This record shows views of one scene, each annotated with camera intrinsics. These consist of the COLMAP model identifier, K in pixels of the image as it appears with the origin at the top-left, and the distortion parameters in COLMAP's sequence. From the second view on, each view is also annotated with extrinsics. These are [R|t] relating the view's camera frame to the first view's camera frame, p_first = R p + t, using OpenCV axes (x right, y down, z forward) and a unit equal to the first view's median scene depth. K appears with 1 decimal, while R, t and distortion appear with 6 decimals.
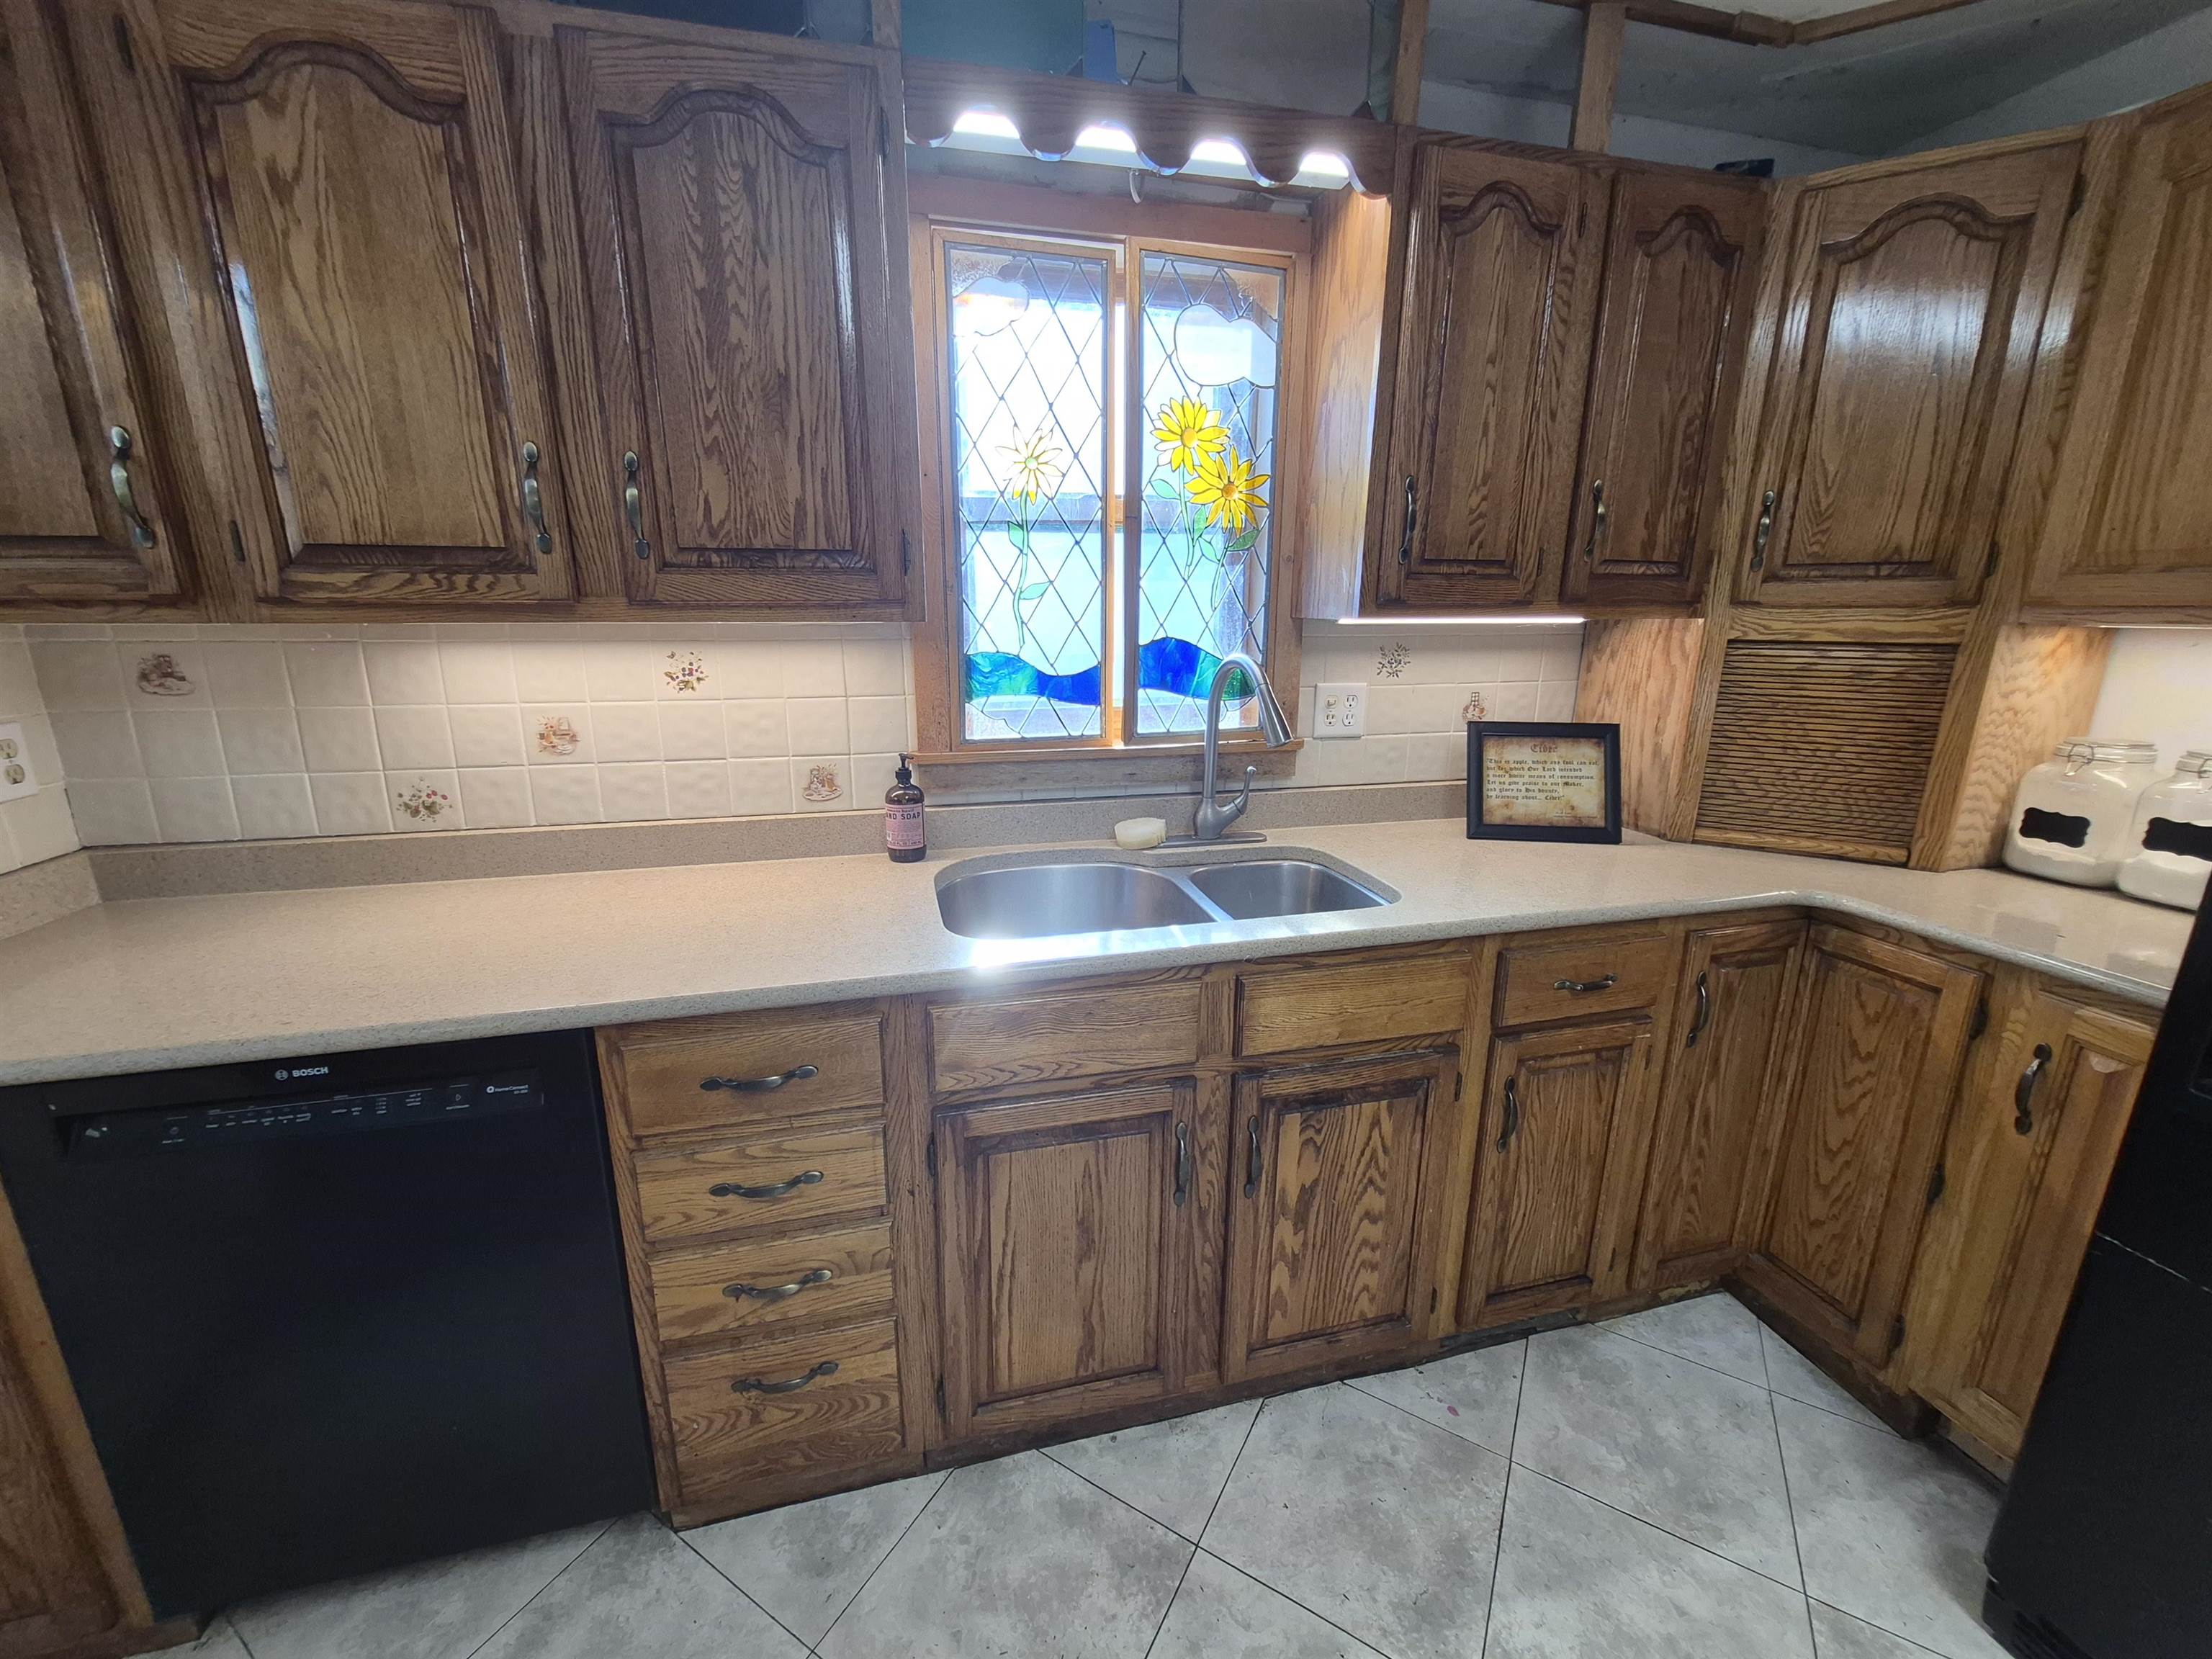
lens RADIAL K [[871.2, 0, 1097.6], [0, 871.2, 822.1], [0, 0, 1]] dist [0.000816, -0.001269]
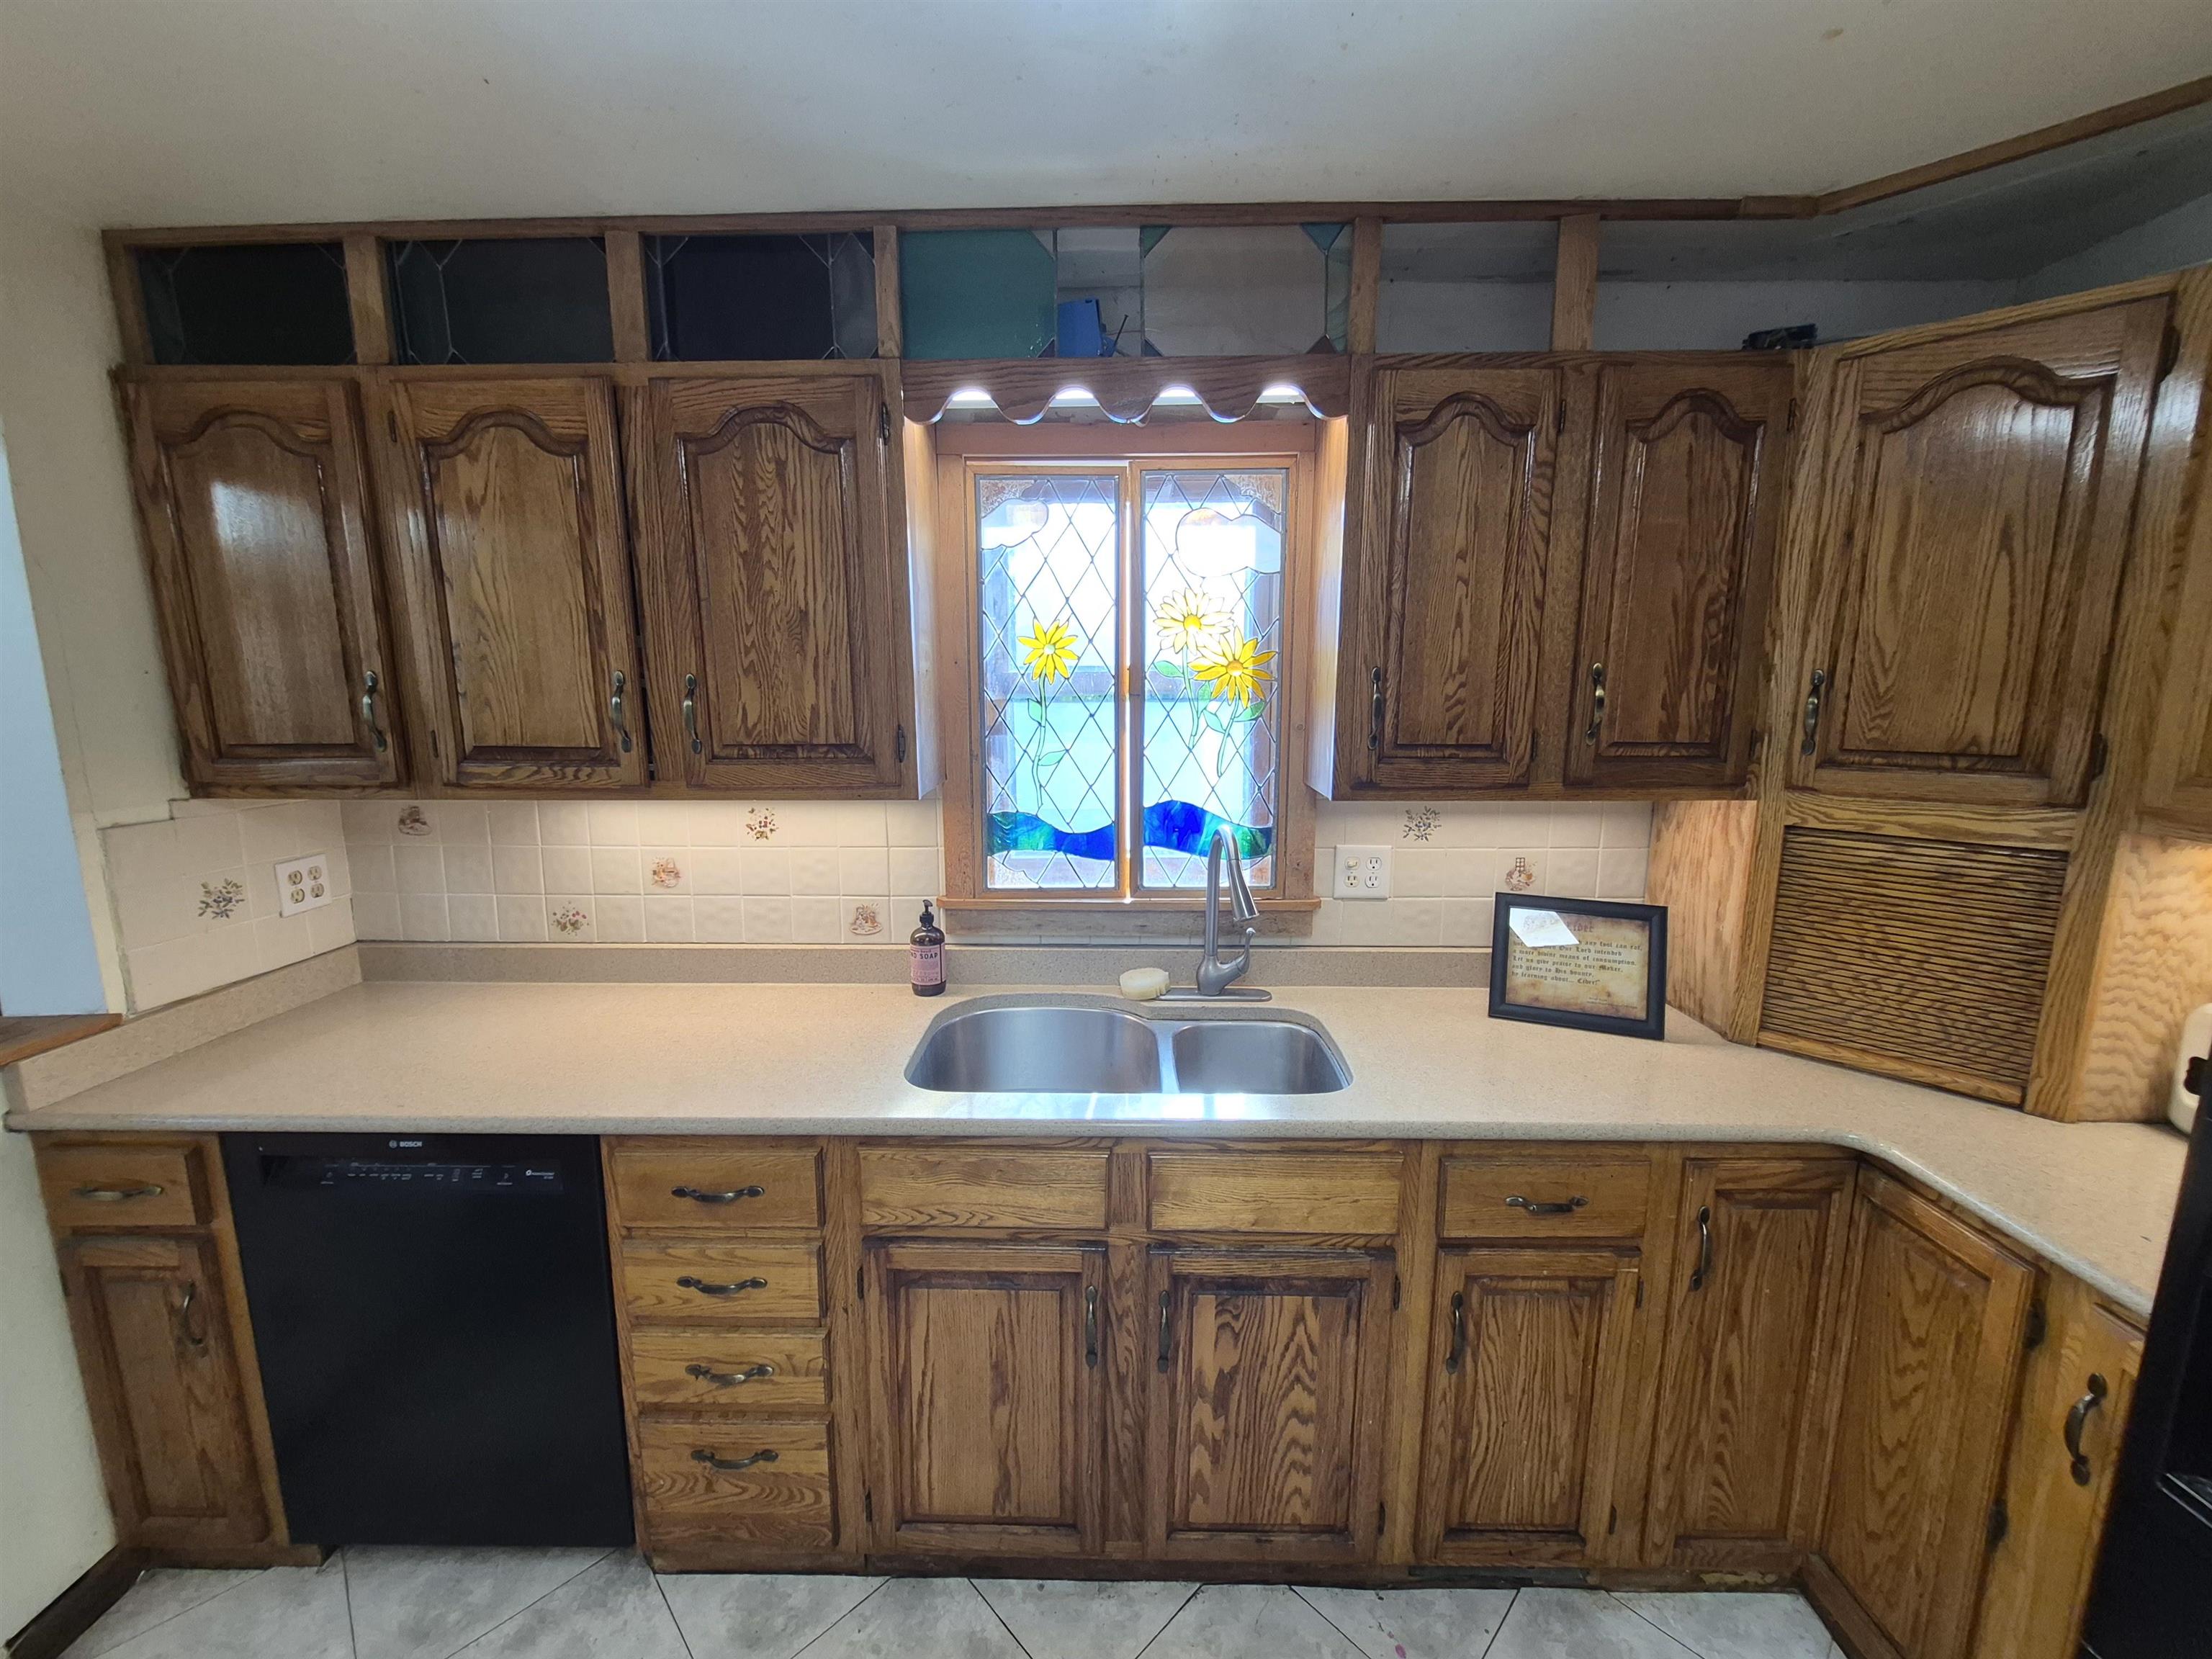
lens RADIAL K [[871.2, 0, 1104.8], [0, 871.2, 822.3], [0, 0, 1]] dist [0.000816, -0.001269]
pose [[0.965504, 0.038746, -0.257488, 0.316589], [-0.059886, 0.995401, -0.074770, -0.118396], [0.253407, 0.087611, 0.963384, -0.051606]]
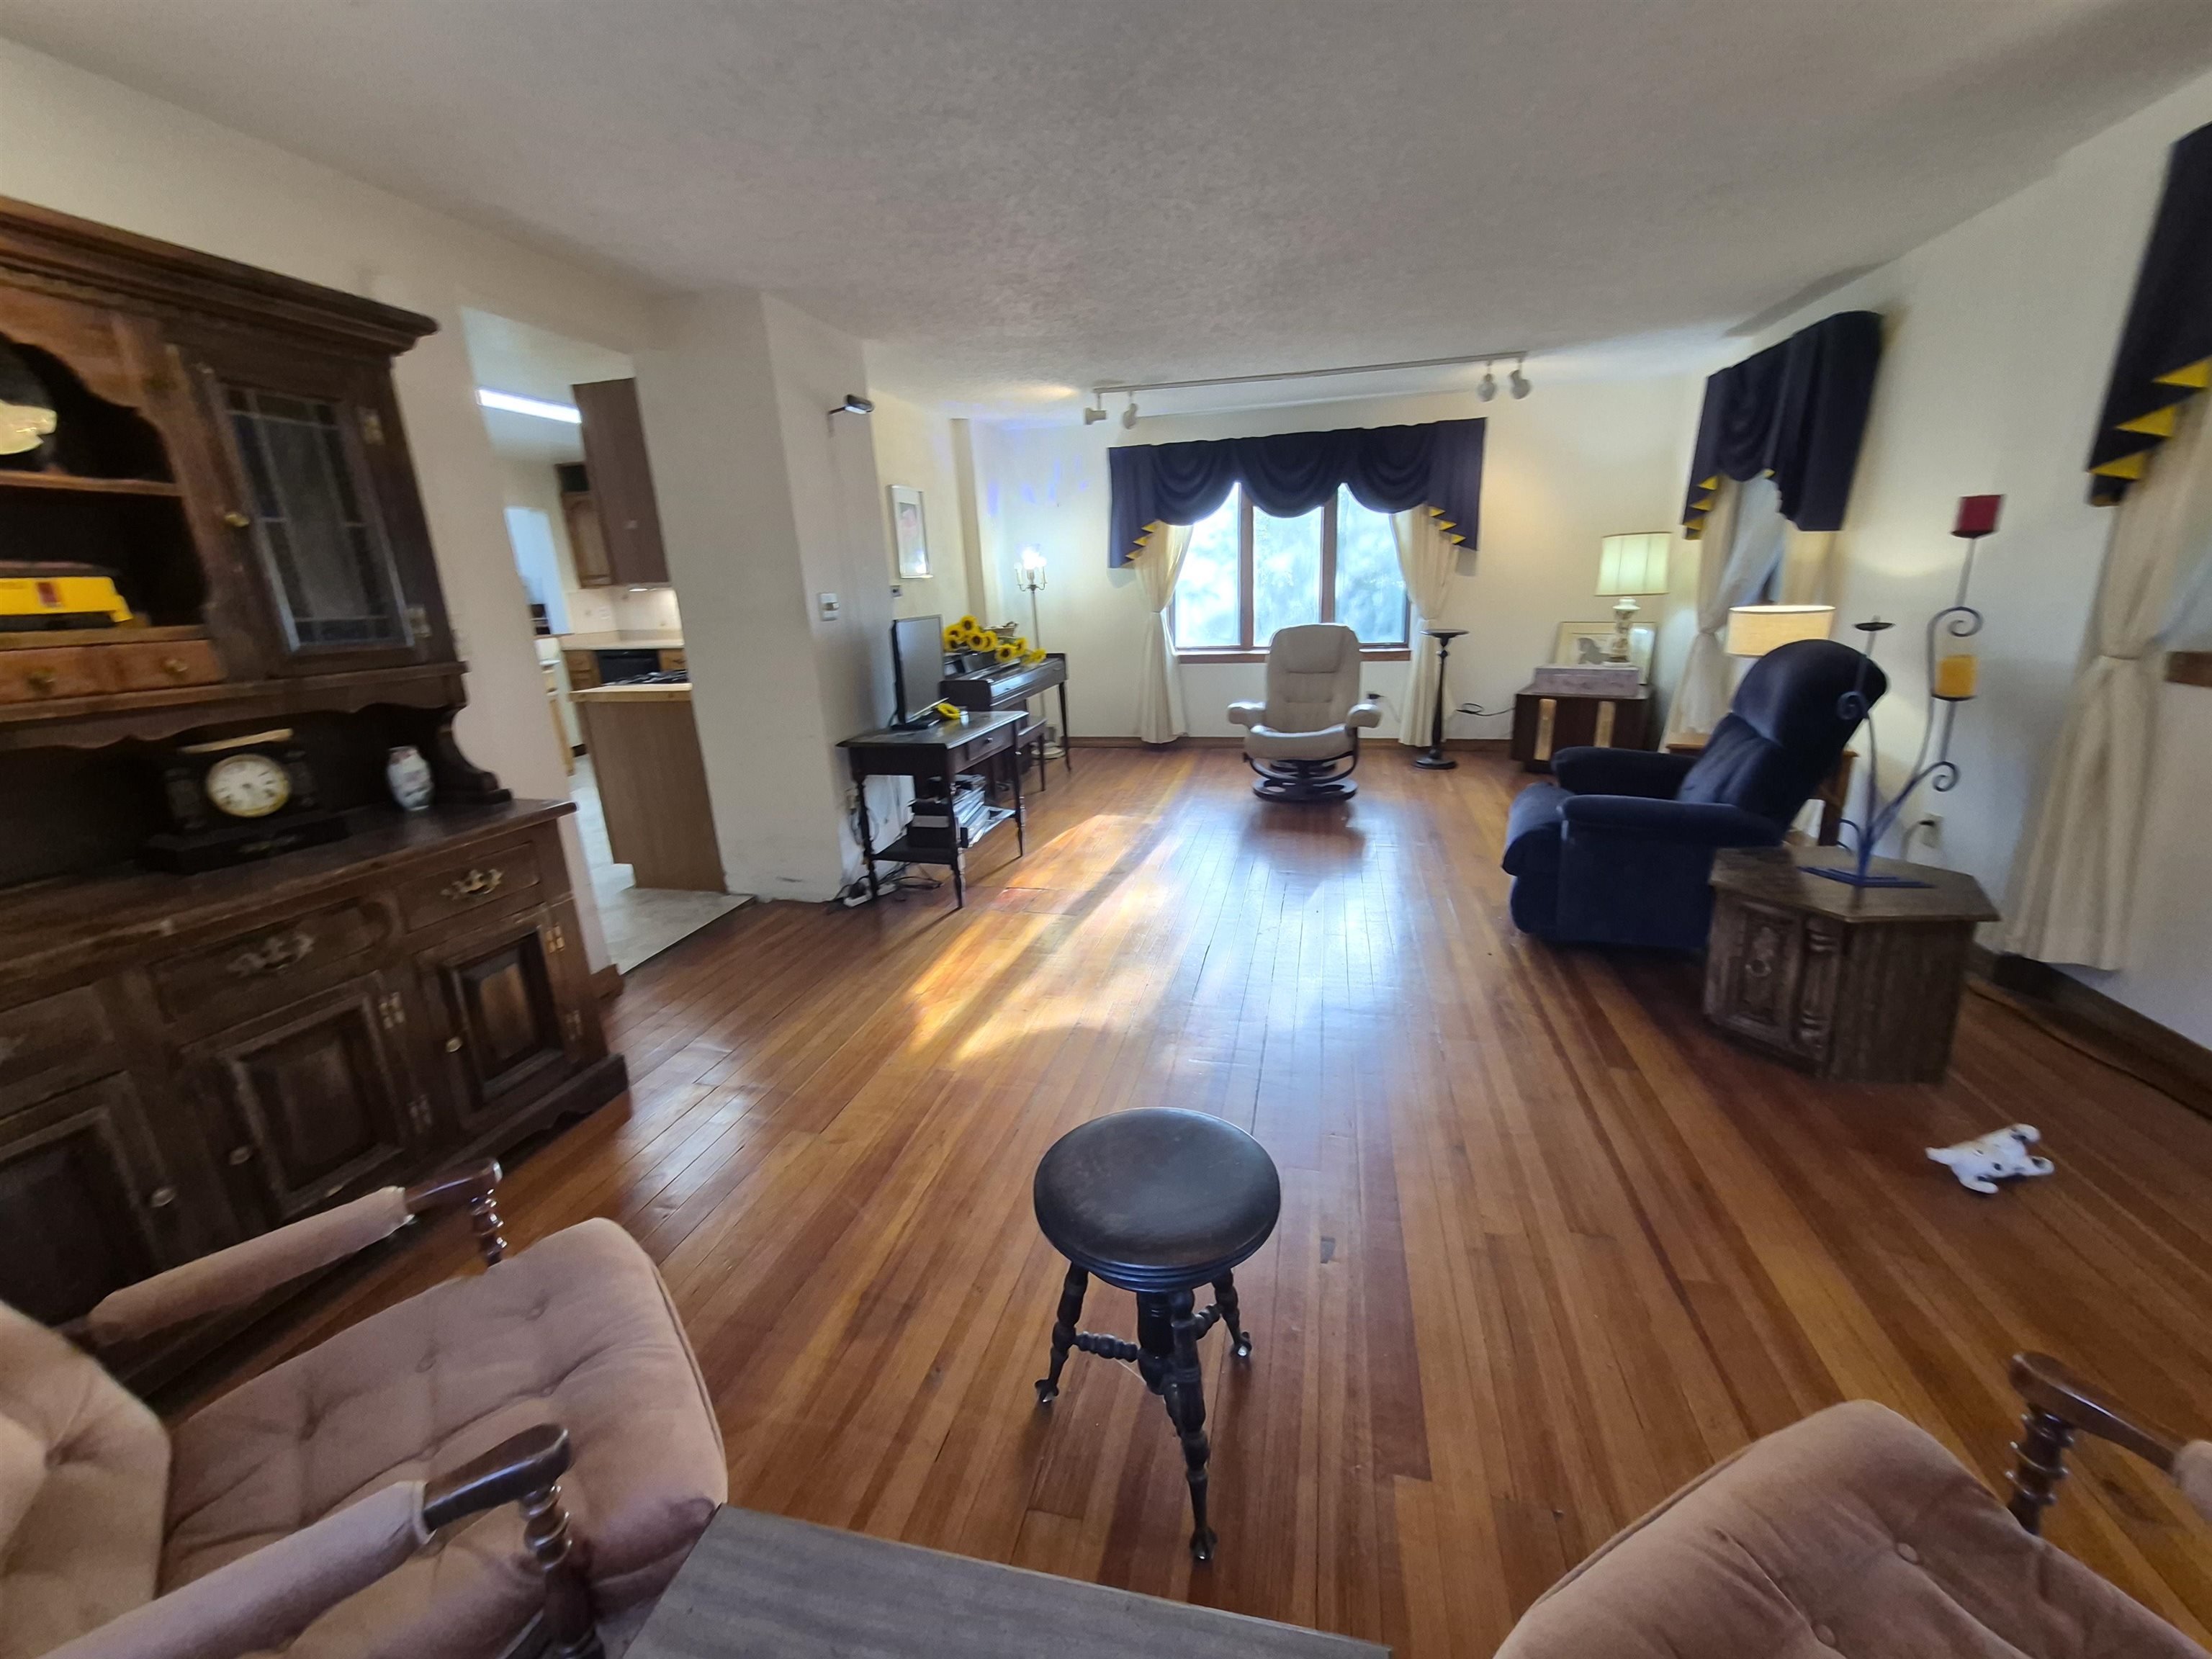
lens RADIAL K [[871.2, 0, 1106.2], [0, 871.2, 831.0], [0, 0, 1]] dist [0.000816, -0.001269]
pose [[0.890433, 0.099183, -0.444176, 3.821749], [-0.073686, 0.994506, 0.074353, 0.603398], [0.449110, -0.033477, 0.892849, -2.348321]]
